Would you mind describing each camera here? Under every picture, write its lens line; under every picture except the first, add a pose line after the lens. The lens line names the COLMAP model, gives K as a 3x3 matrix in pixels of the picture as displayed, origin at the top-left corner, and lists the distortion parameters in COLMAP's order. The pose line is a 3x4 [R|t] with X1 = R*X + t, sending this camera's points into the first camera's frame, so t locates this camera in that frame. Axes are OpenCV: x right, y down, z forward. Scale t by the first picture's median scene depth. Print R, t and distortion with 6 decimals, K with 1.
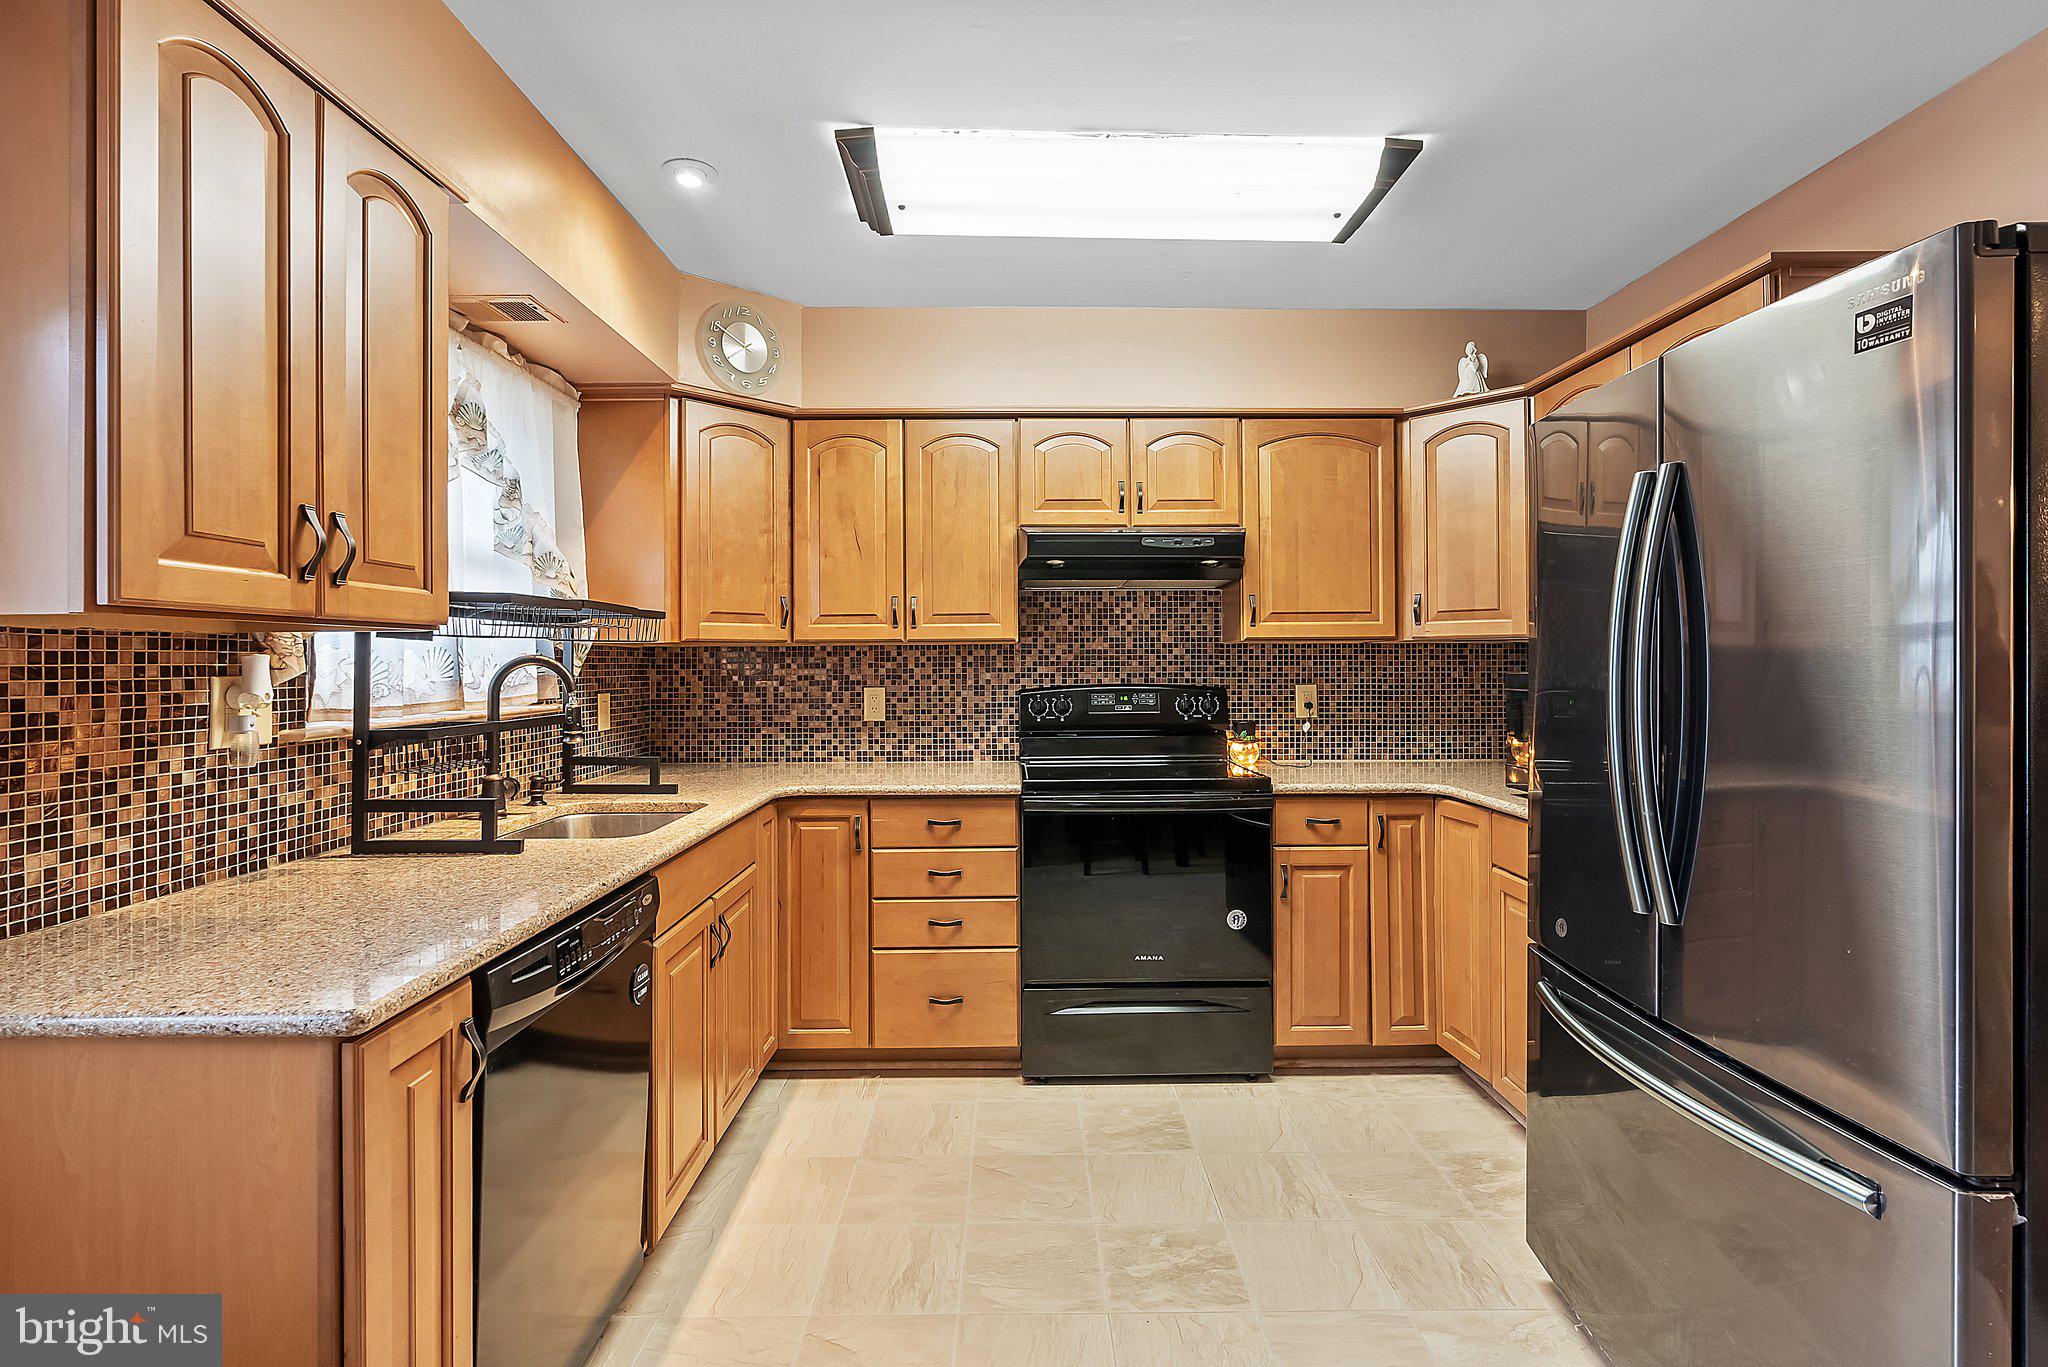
lens RADIAL K [[934.9, 0, 1021.3], [0, 934.9, 664.7], [0, 0, 1]] dist [-0.008668, 0.001870]
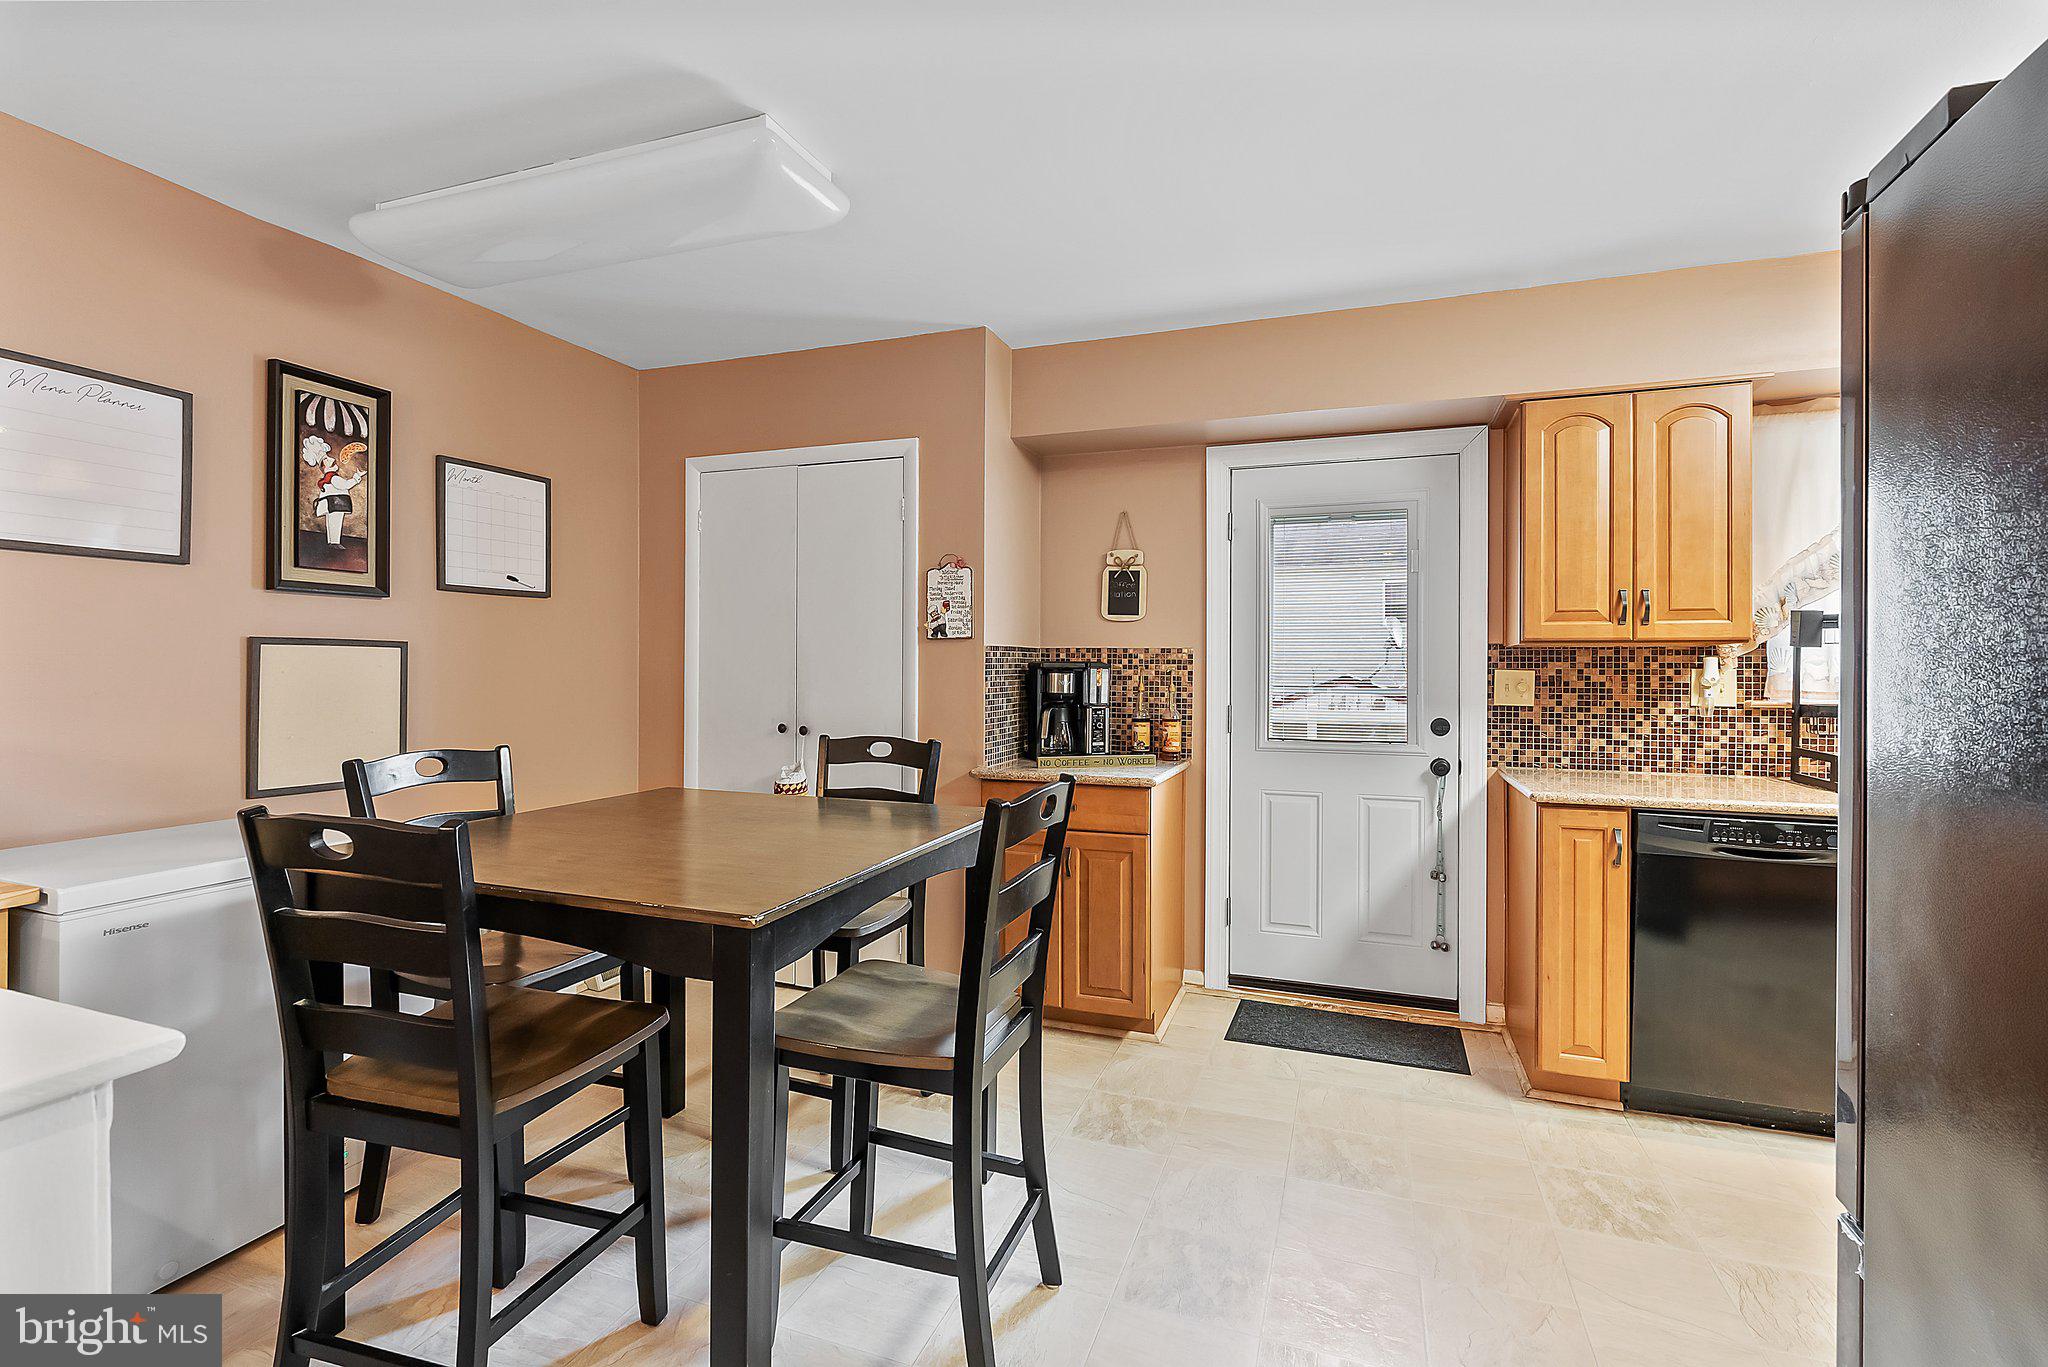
lens RADIAL K [[934.9, 0, 1029.7], [0, 934.9, 666.8], [0, 0, 1]] dist [-0.008668, 0.001870]
pose [[-0.341365, 0.004905, -0.939918, 1.581657], [-0.006063, 0.999954, 0.007420, 0.003042], [0.939911, 0.008231, -0.341320, 0.387223]]
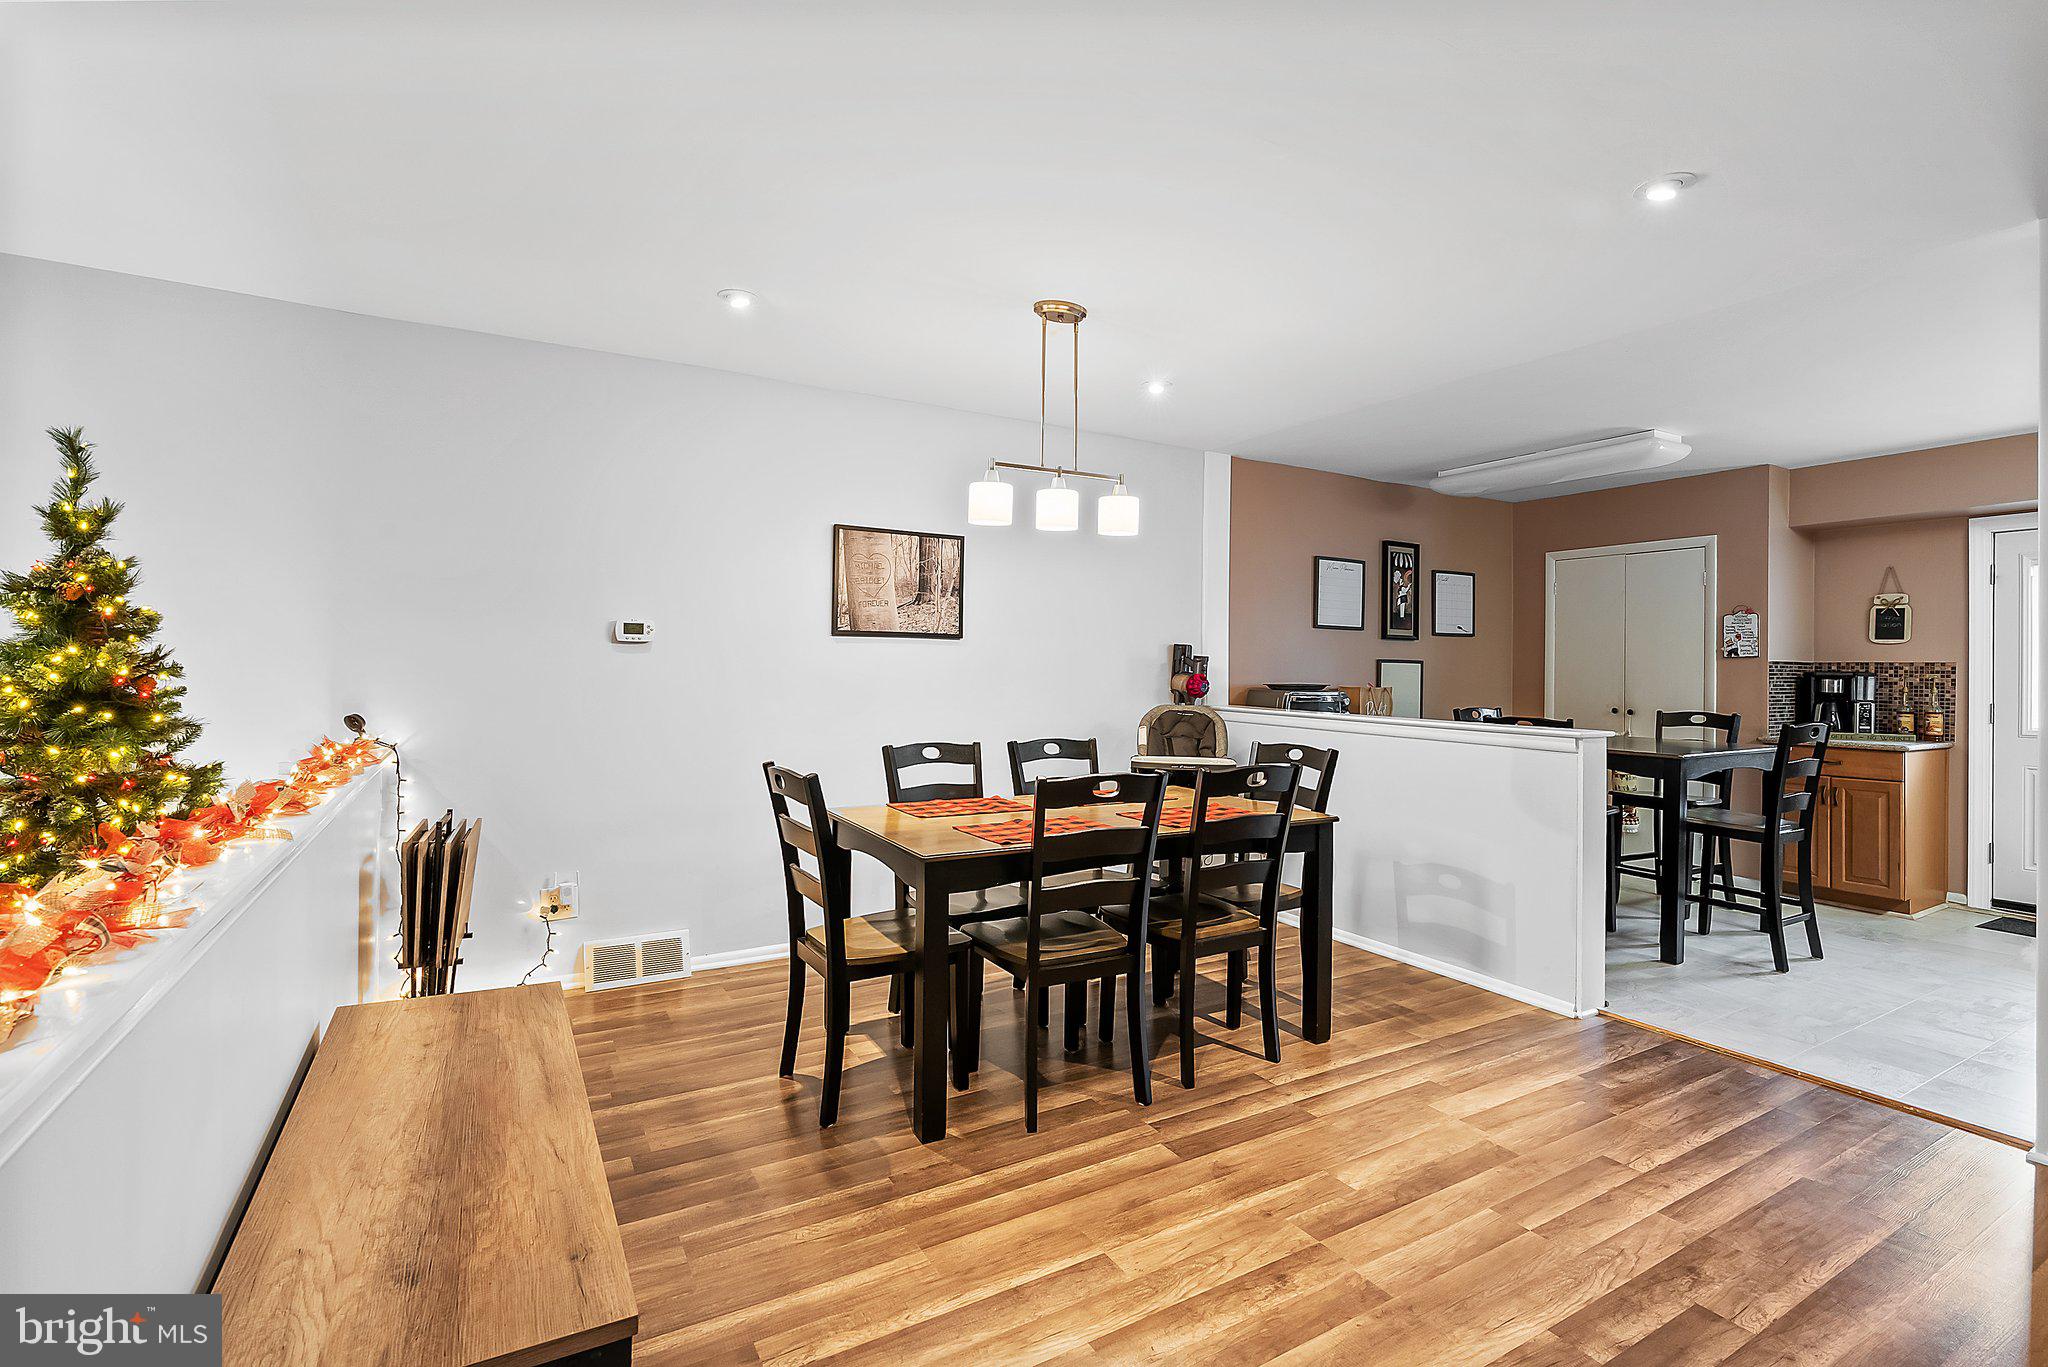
lens RADIAL K [[934.9, 0, 1022.2], [0, 934.9, 669.6], [0, 0, 1]] dist [-0.008668, 0.001870]
pose [[-0.866507, -0.009968, -0.499065, 3.455253], [-0.010162, 0.999946, -0.002329, 0.033872], [0.499062, 0.003053, -0.866561, 1.069816]]
